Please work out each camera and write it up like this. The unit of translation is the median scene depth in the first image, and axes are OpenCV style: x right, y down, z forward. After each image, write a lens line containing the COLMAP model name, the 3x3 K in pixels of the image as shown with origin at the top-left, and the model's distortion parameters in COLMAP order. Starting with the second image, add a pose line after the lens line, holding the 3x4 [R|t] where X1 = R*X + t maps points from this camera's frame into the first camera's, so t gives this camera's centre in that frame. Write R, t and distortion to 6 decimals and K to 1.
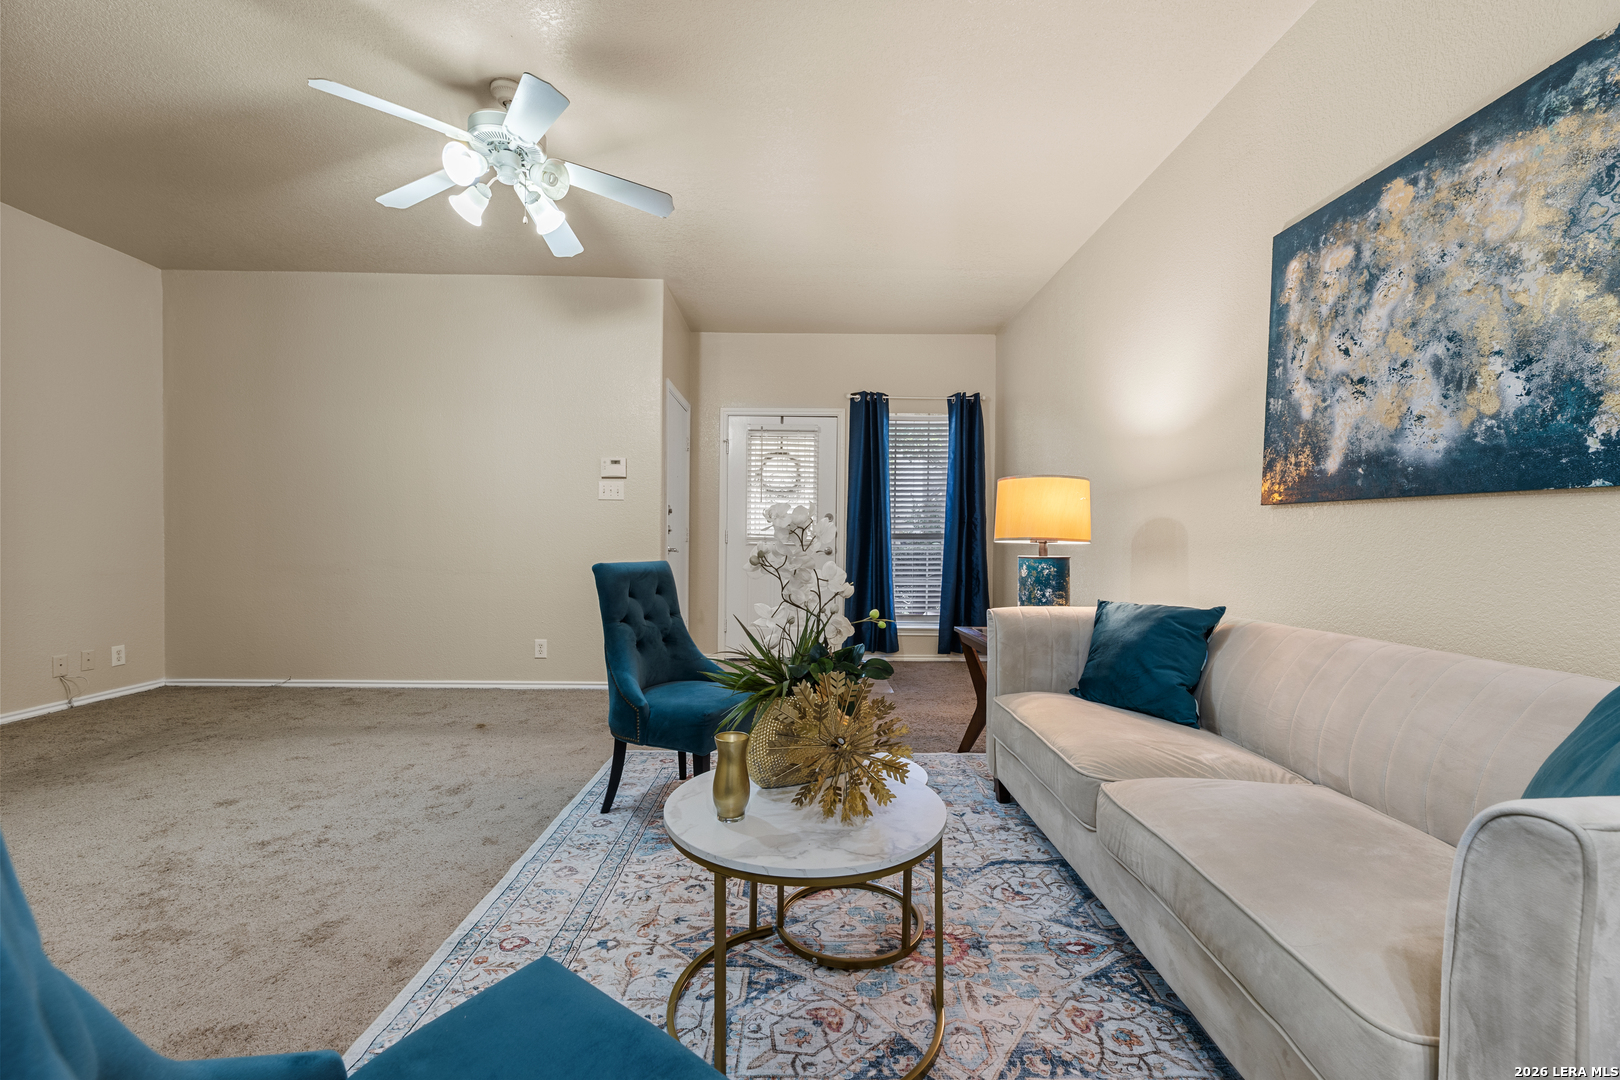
lens RADIAL K [[670.5, 0, 810.2], [0, 670.5, 549.1], [0, 0, 1]] dist [-0.000245, -0.000274]
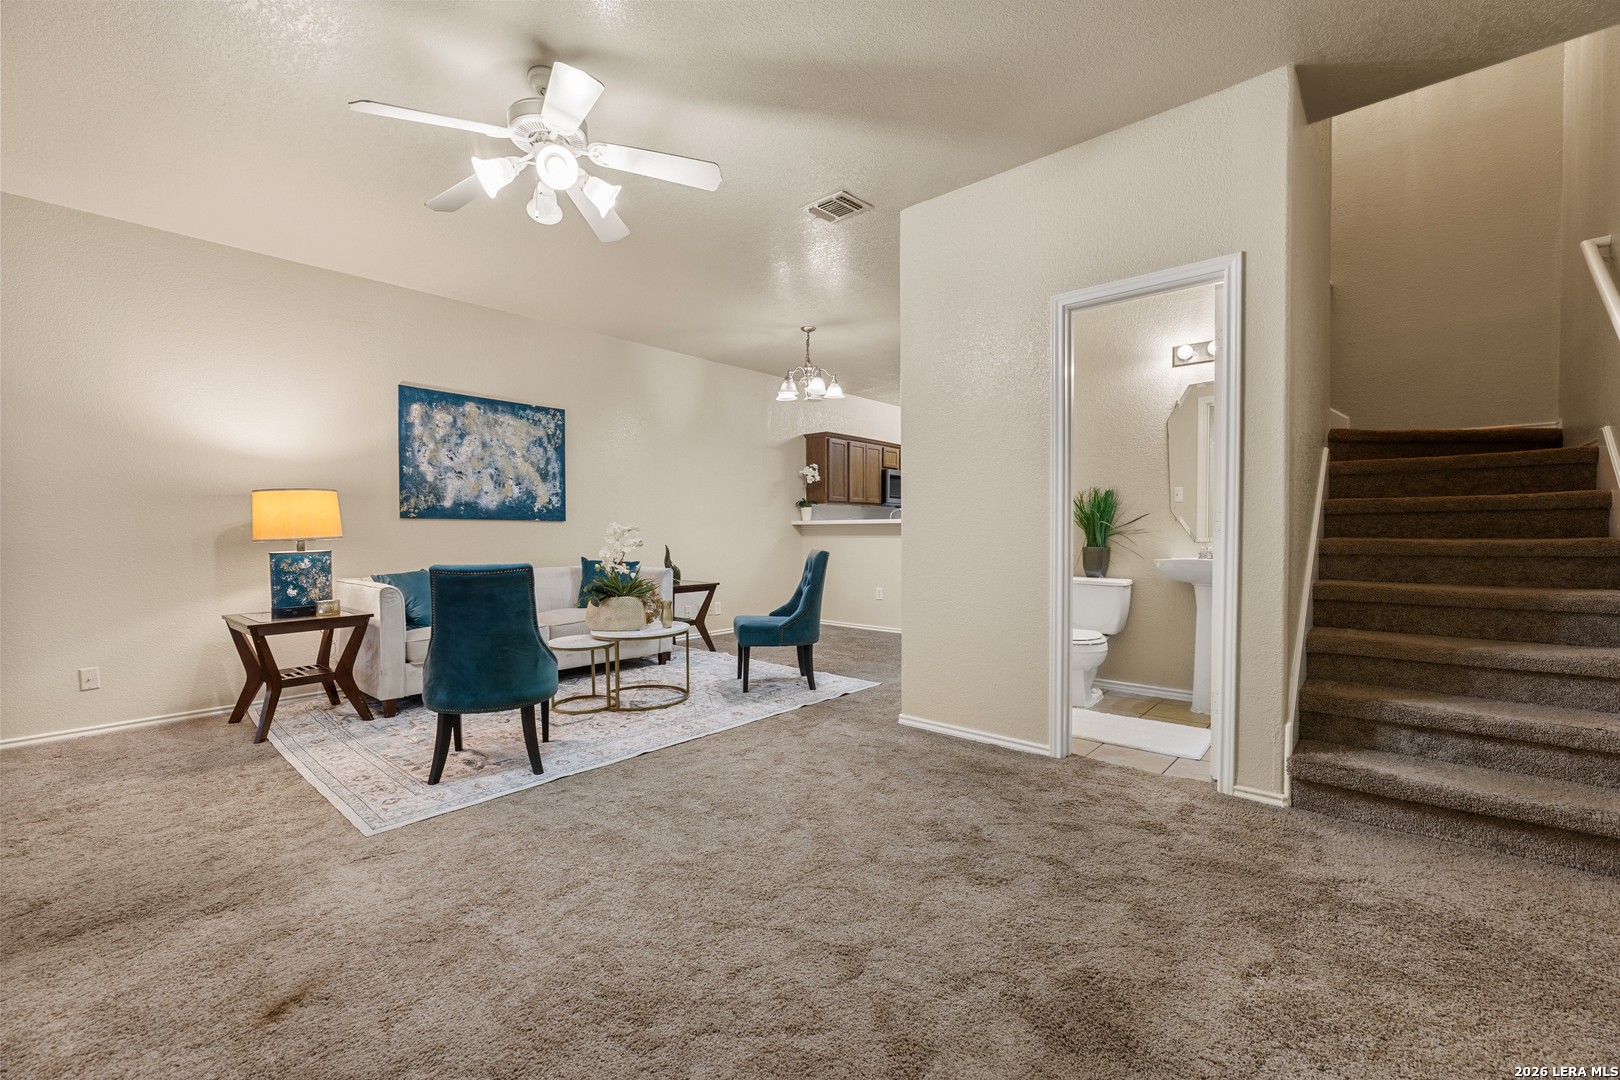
lens RADIAL K [[670.5, 0, 810.2], [0, 670.5, 549.1], [0, 0, 1]] dist [-0.000245, -0.000274]
pose [[-0.743258, -0.024930, 0.668540, -1.602025], [0.009468, 0.998813, 0.047772, -0.059208], [-0.668938, 0.041837, -0.742140, 1.714143]]
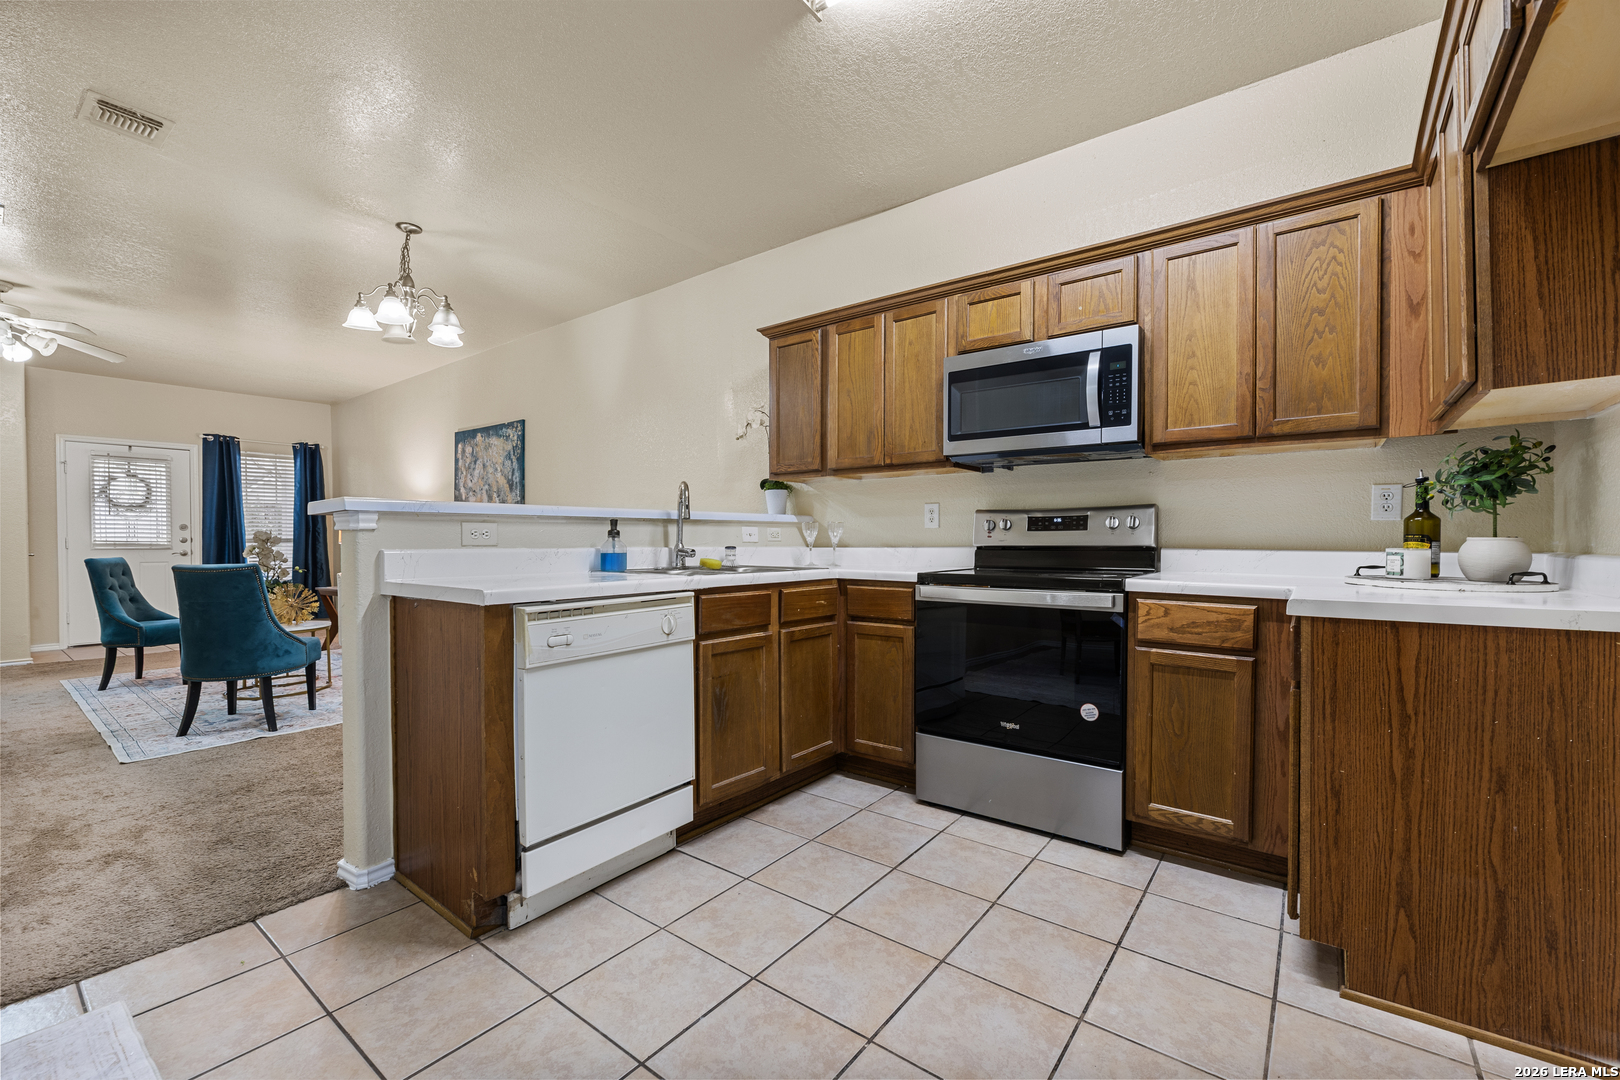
lens RADIAL K [[671.8, 0, 810.1], [0, 671.8, 547.3], [0, 0, 1]] dist [-0.001033, -0.000345]
pose [[0.621230, -0.020751, 0.783353, -0.597565], [0.023114, 0.999700, 0.008153, 0.023635], [-0.783287, 0.013042, 0.621523, -1.917394]]
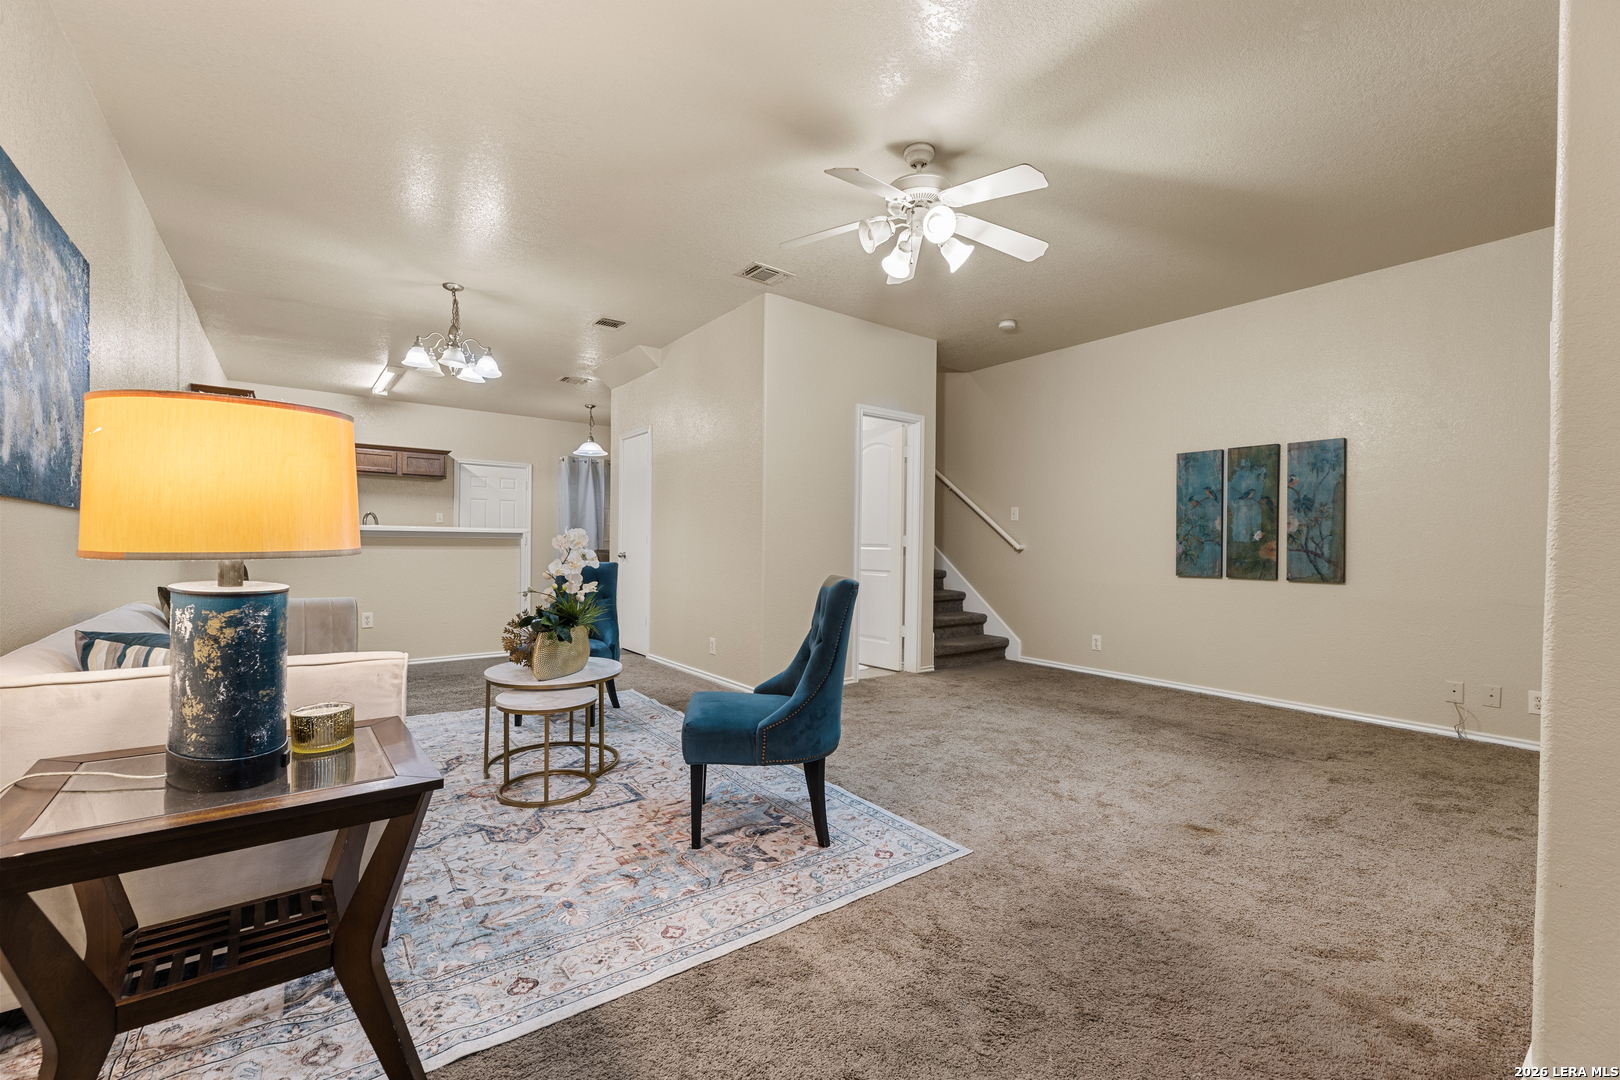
lens RADIAL K [[670.5, 0, 810.2], [0, 670.5, 549.1], [0, 0, 1]] dist [-0.000245, -0.000274]
pose [[-0.805106, -0.015099, -0.592939, 0.401005], [-0.029600, 0.999453, 0.014741, -0.039269], [0.592392, 0.029419, -0.805112, 2.082503]]
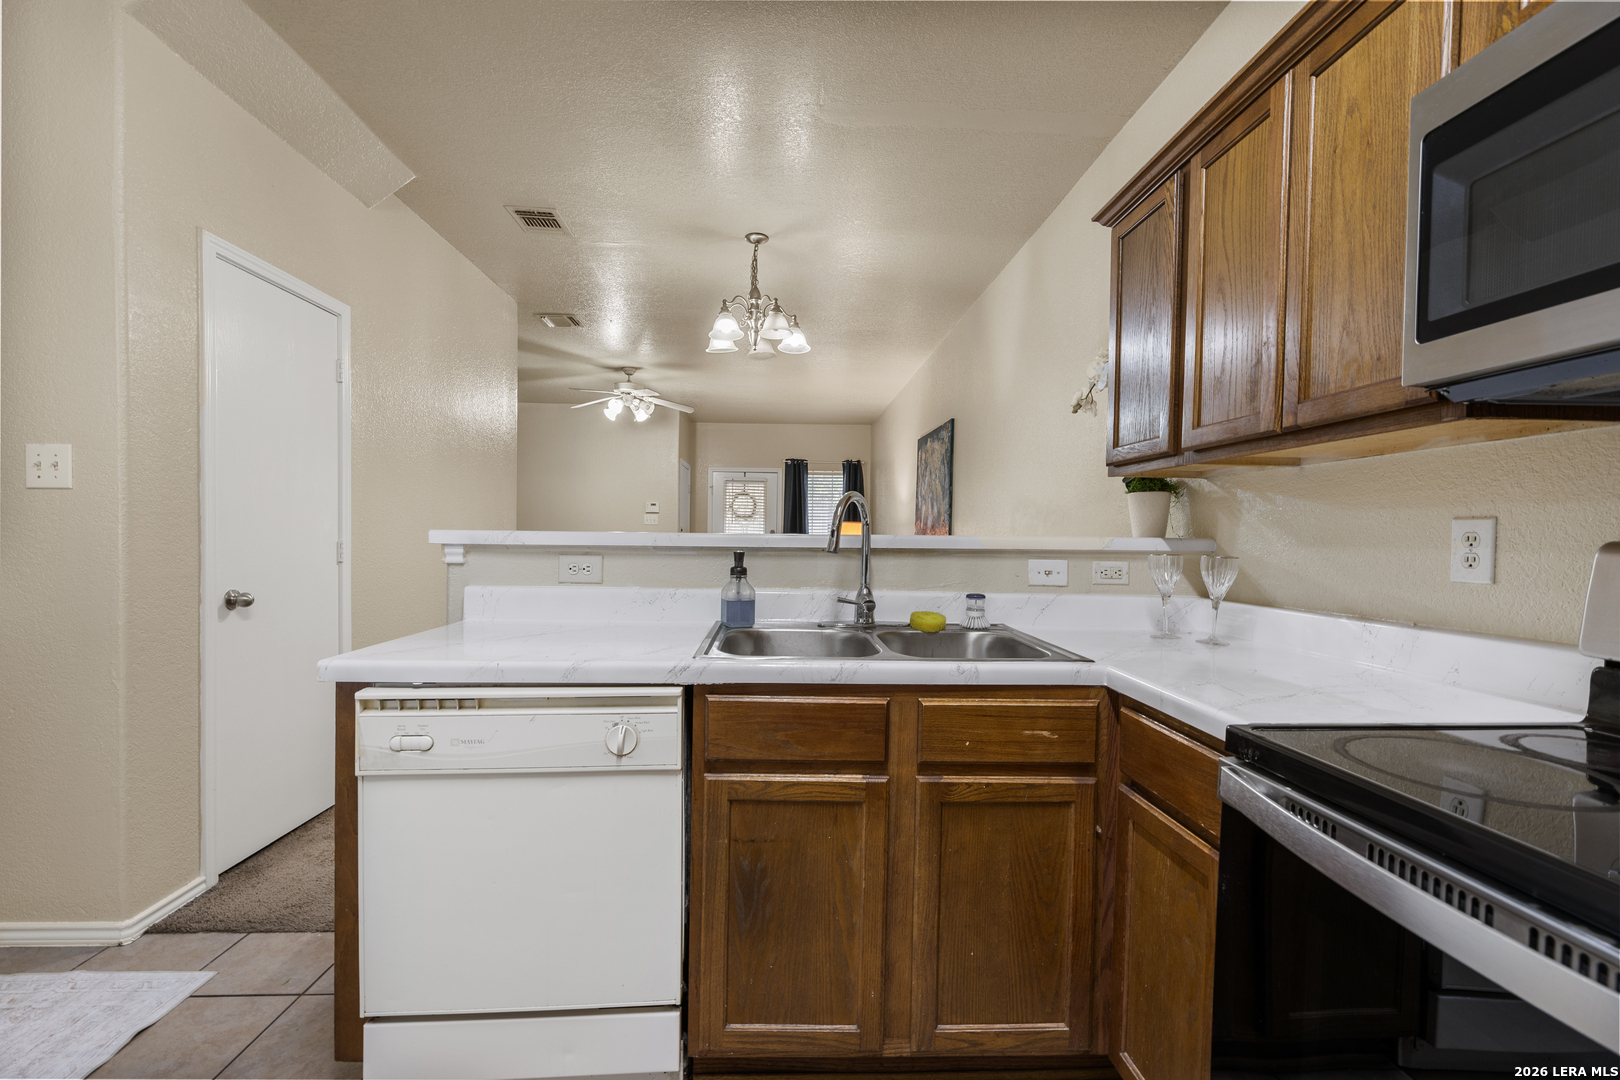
lens RADIAL K [[670.5, 0, 810.2], [0, 670.5, 549.1], [0, 0, 1]] dist [-0.000245, -0.000274]
pose [[0.999386, 0.002839, 0.034914, 0.161357], [-0.002988, 0.999987, 0.004240, -0.030064], [-0.034902, -0.004342, 0.999381, -1.747985]]
